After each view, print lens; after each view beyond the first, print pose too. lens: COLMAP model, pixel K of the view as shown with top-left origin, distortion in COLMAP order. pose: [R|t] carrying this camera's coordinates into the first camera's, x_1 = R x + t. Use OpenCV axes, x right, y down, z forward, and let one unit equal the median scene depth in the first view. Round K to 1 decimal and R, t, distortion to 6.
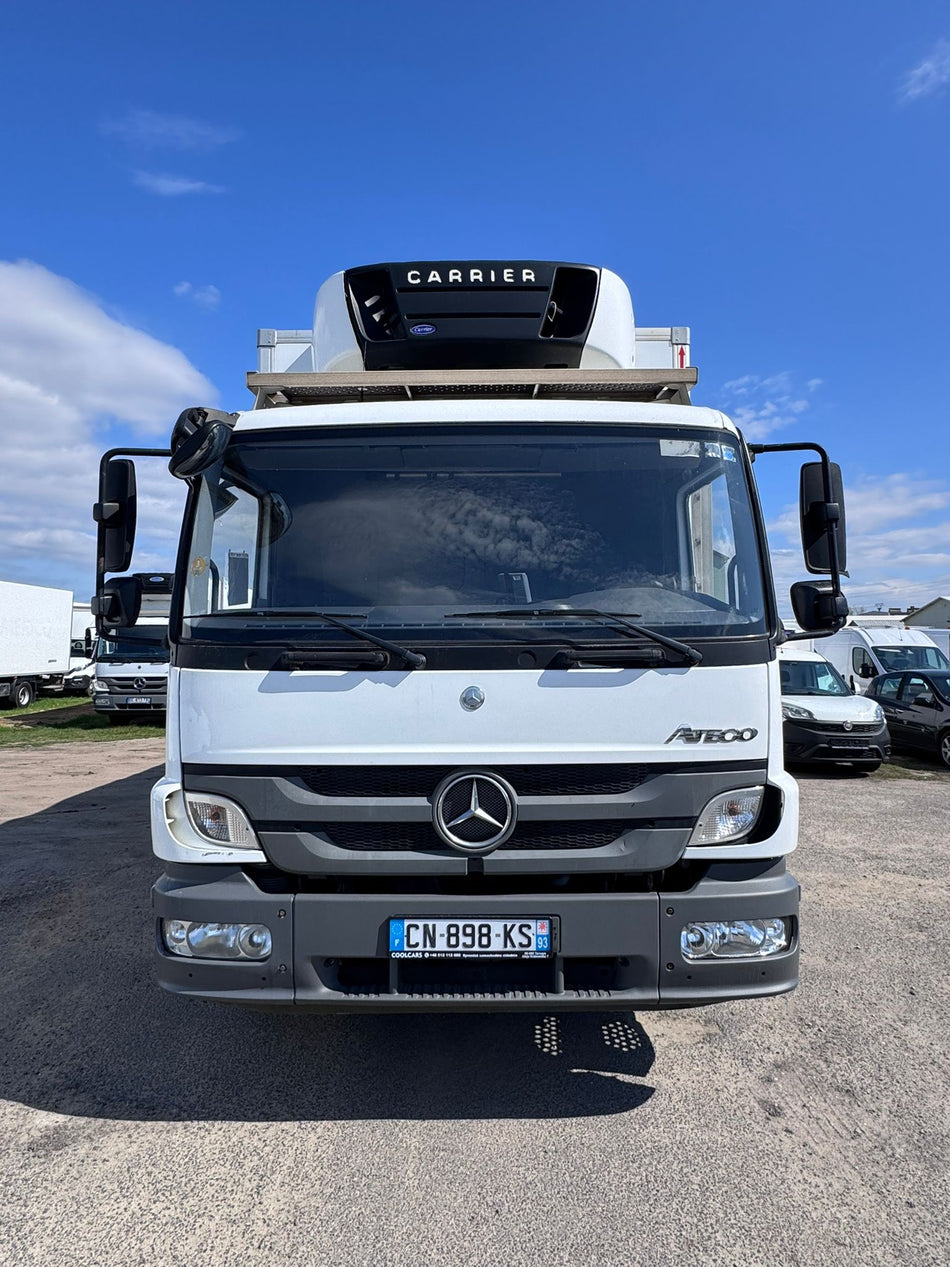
lens RADIAL K [[775.3, 0, 475.3], [0, 775.3, 632.1], [0, 0, 1]] dist [-0.001857, 0.001515]
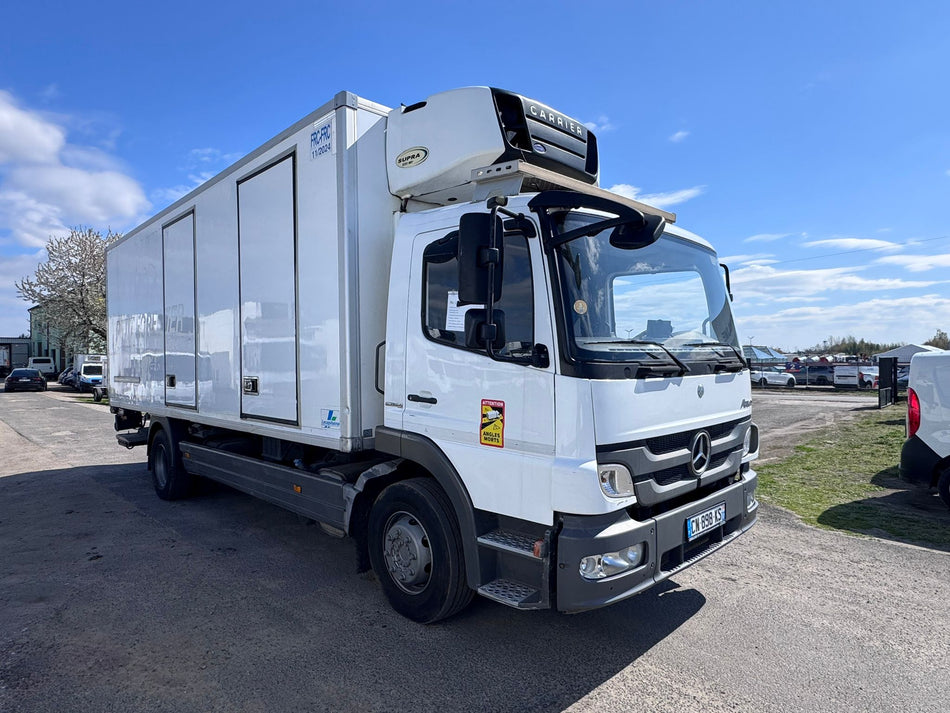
lens RADIAL K [[581.3, 0, 452.9], [0, 581.3, 363.9], [0, 0, 1]] dist [-0.001857, 0.001515]
pose [[0.715744, -0.013623, 0.698230, -1.335191], [-0.003533, 0.999726, 0.023126, -0.004712], [-0.698353, -0.019019, 0.715500, 0.432278]]
